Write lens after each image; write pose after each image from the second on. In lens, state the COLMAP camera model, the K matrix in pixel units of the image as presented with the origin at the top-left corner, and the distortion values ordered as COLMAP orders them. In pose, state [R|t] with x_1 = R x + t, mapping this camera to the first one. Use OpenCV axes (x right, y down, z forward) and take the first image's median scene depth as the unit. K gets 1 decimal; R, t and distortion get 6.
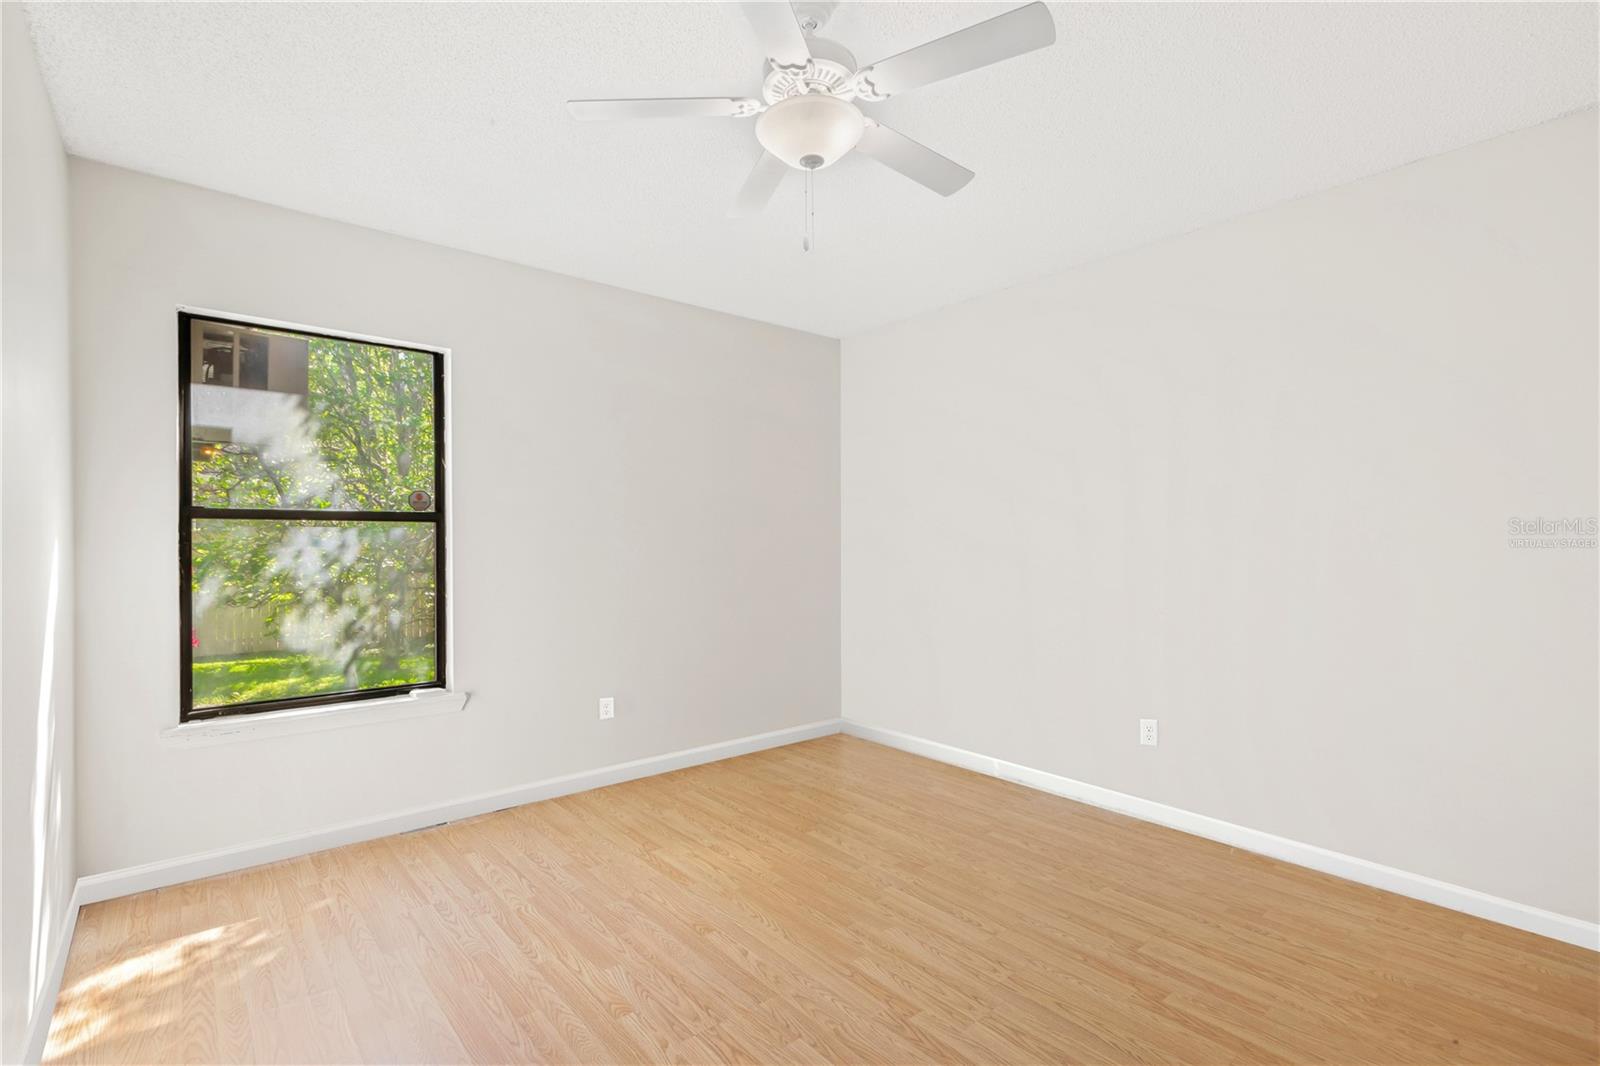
lens RADIAL K [[738.9, 0, 797.7], [0, 738.9, 524.6], [0, 0, 1]] dist [-0.000283, -0.000699]
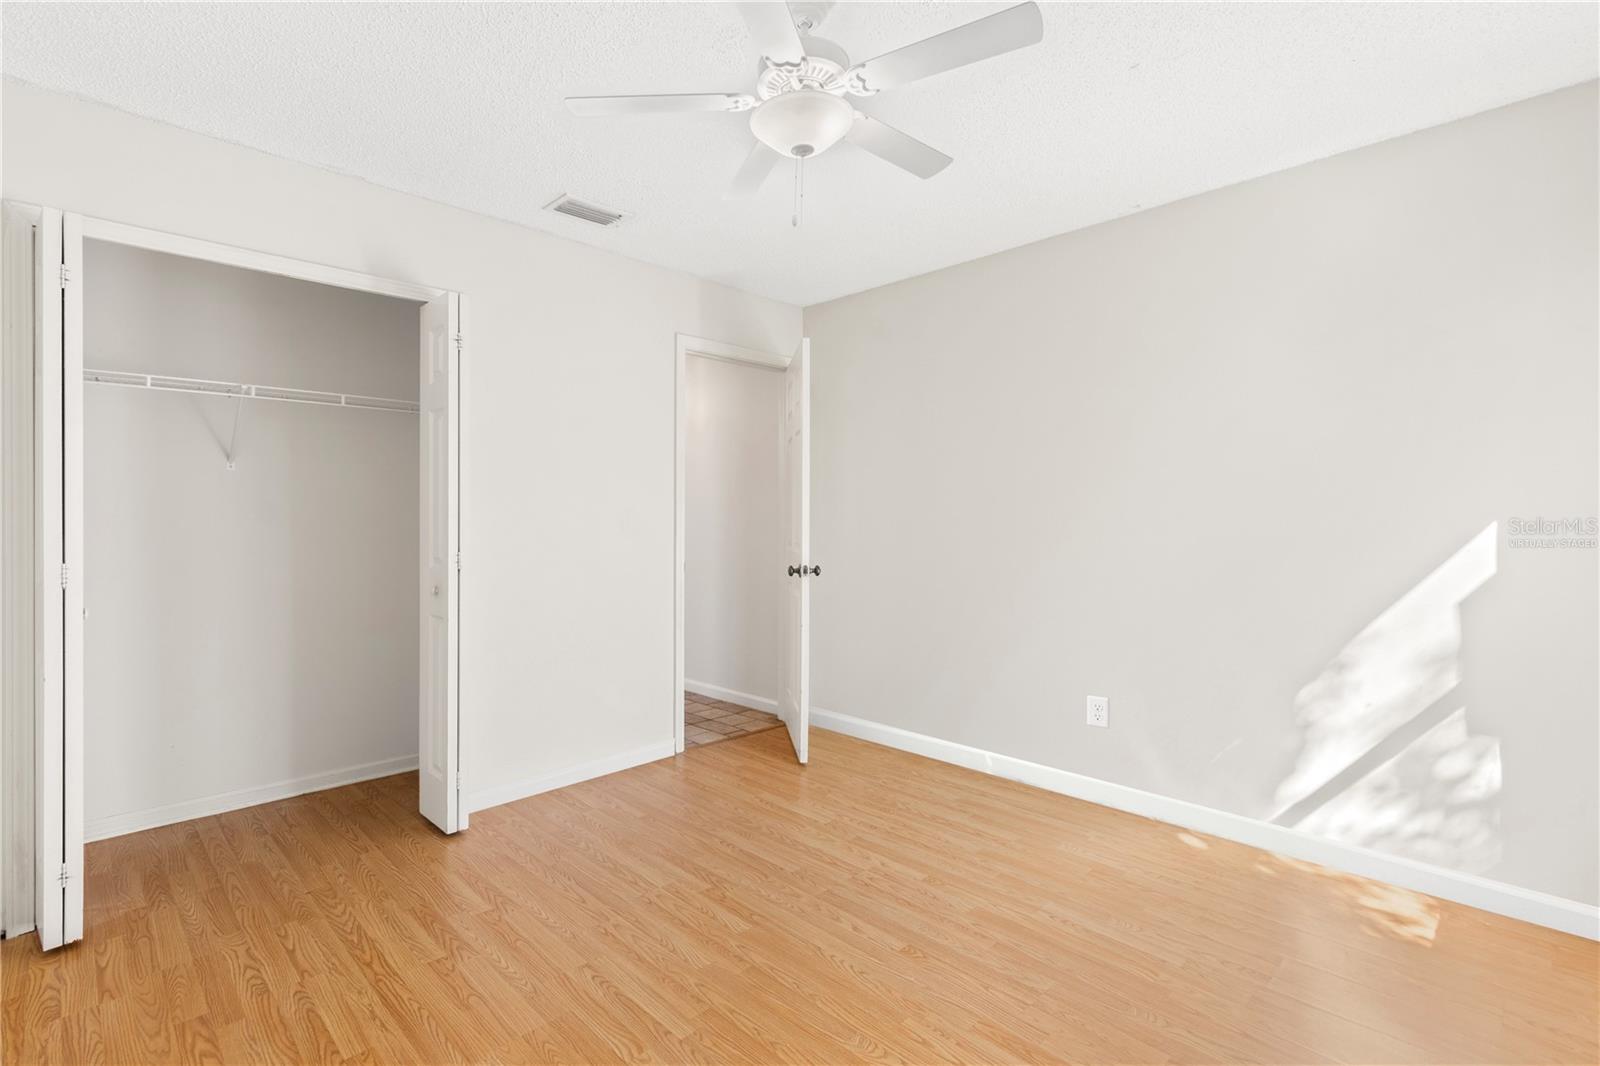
lens RADIAL K [[746.0, 0, 791.1], [0, 746.0, 546.7], [0, 0, 1]] dist [0.005569, -0.000149]
pose [[-0.997341, 0.004208, -0.072758, 0.075965], [0.003648, 0.999963, 0.007819, 0.041679], [0.072789, 0.007533, -0.997319, 1.718949]]
